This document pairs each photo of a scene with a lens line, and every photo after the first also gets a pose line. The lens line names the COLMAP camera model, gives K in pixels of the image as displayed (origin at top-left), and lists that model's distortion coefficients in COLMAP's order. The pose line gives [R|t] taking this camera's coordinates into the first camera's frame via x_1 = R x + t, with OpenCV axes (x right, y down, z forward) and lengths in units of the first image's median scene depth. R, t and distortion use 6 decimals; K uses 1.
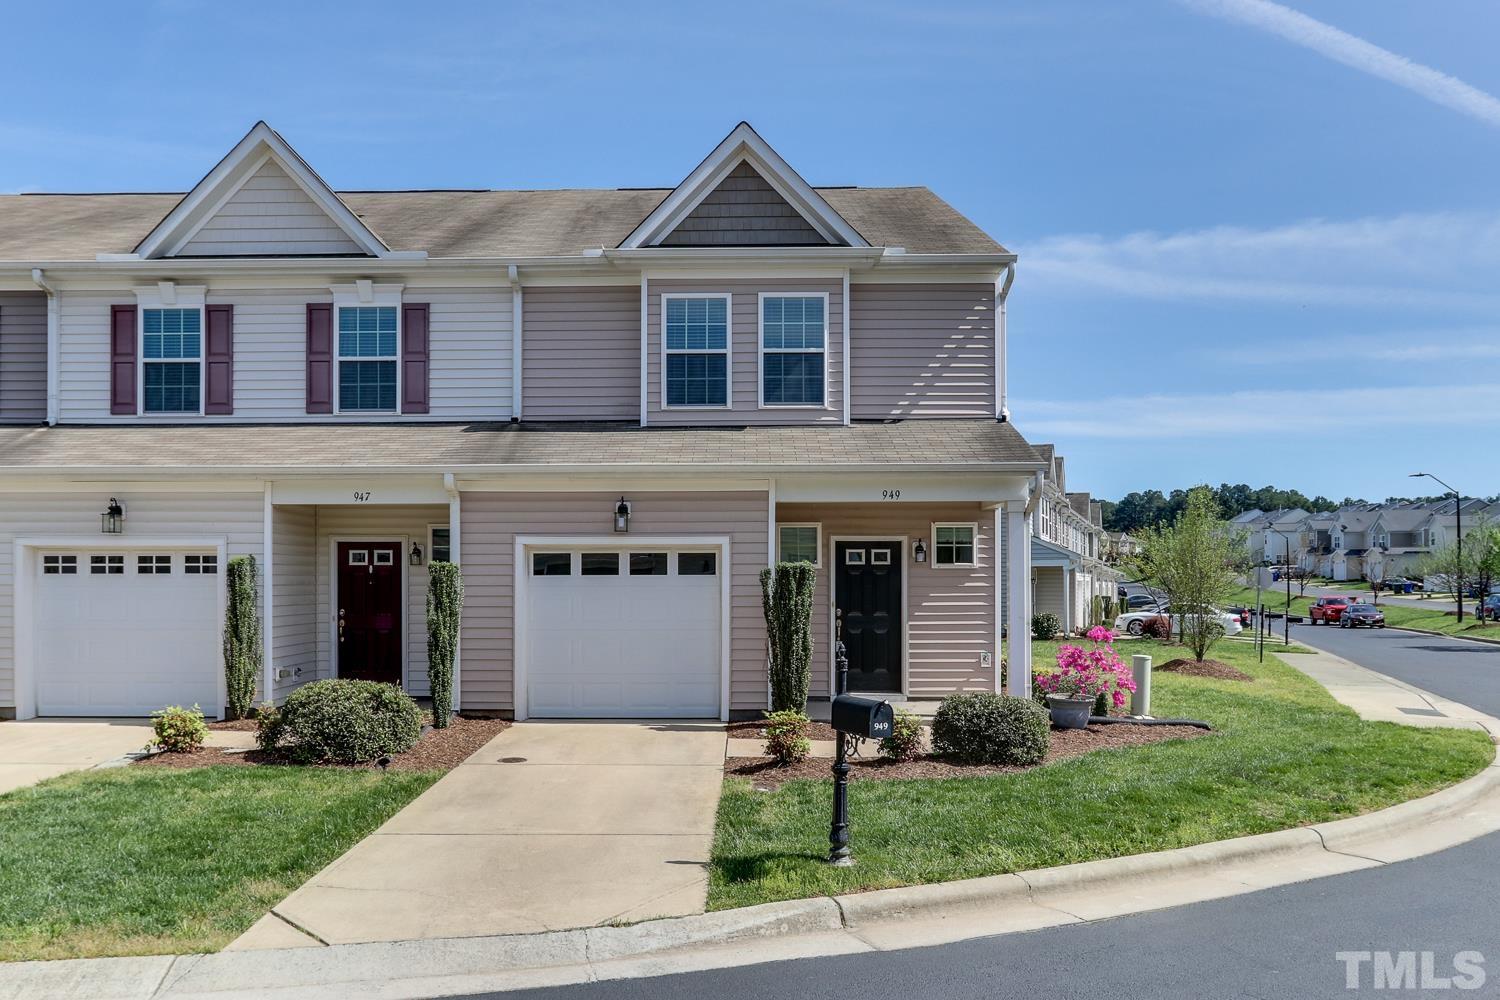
lens RADIAL K [[1142.8, 0, 750.0], [0, 1142.8, 500.0], [0, 0, 1]] dist [-0.003367, -0.000218]
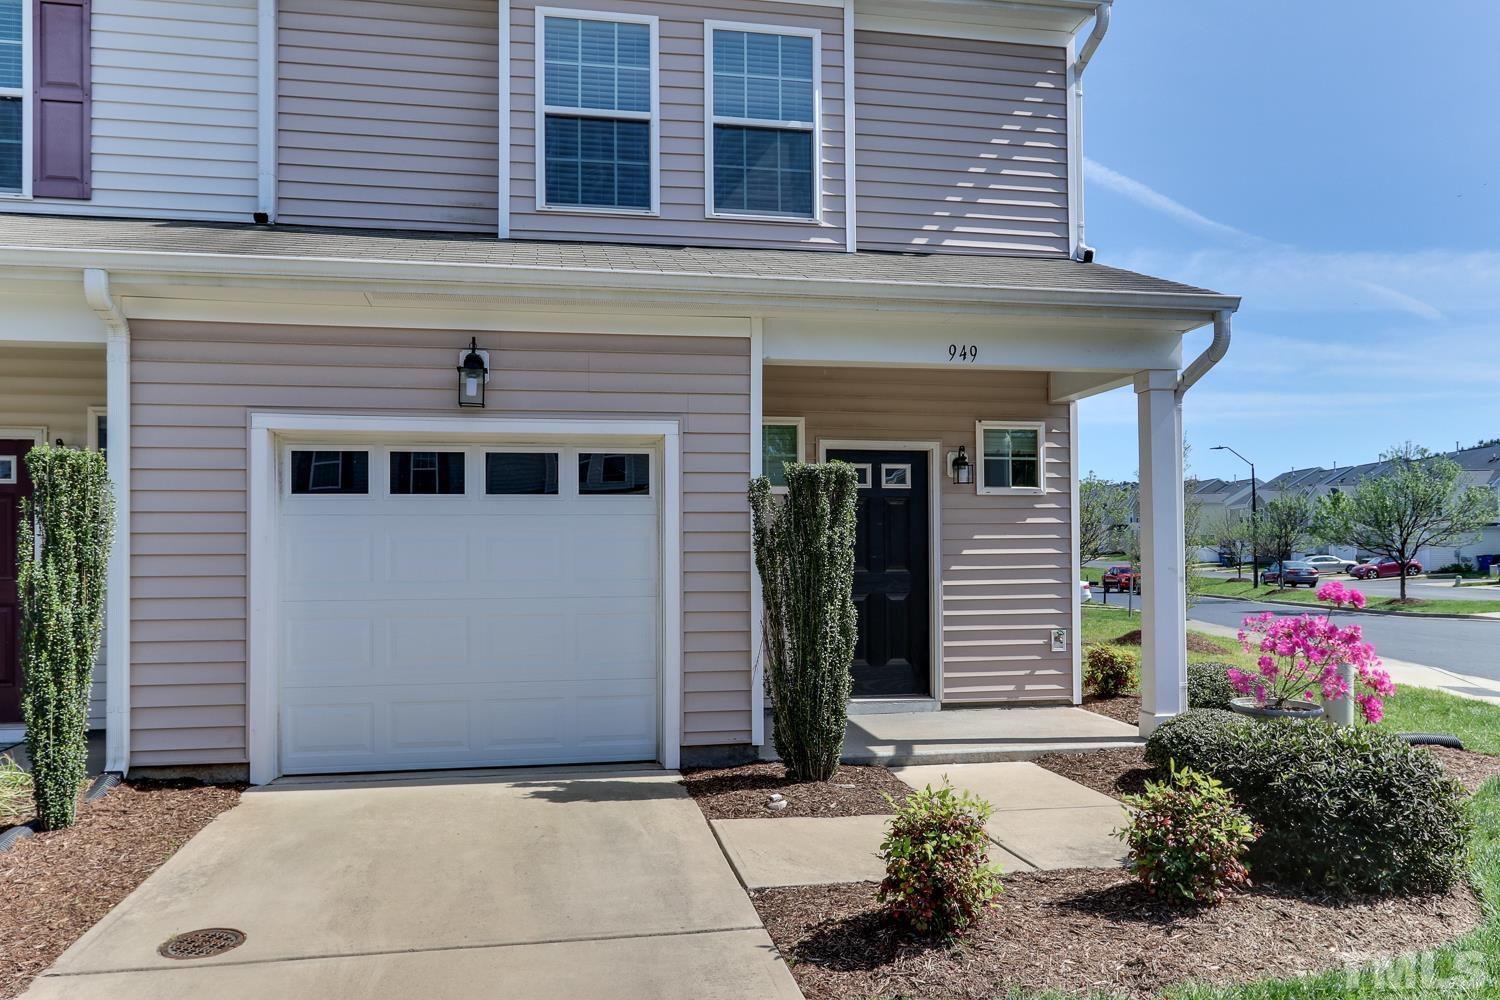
lens RADIAL K [[1108.4, 0, 750.0], [0, 1108.4, 500.0], [0, 0, 1]] dist [-0.000888, 0.006163]
pose [[0.985132, 0.001918, 0.171789, -0.066882], [-0.005258, 0.999806, 0.018991, 0.052946], [-0.171719, -0.019612, 0.984951, 0.437247]]
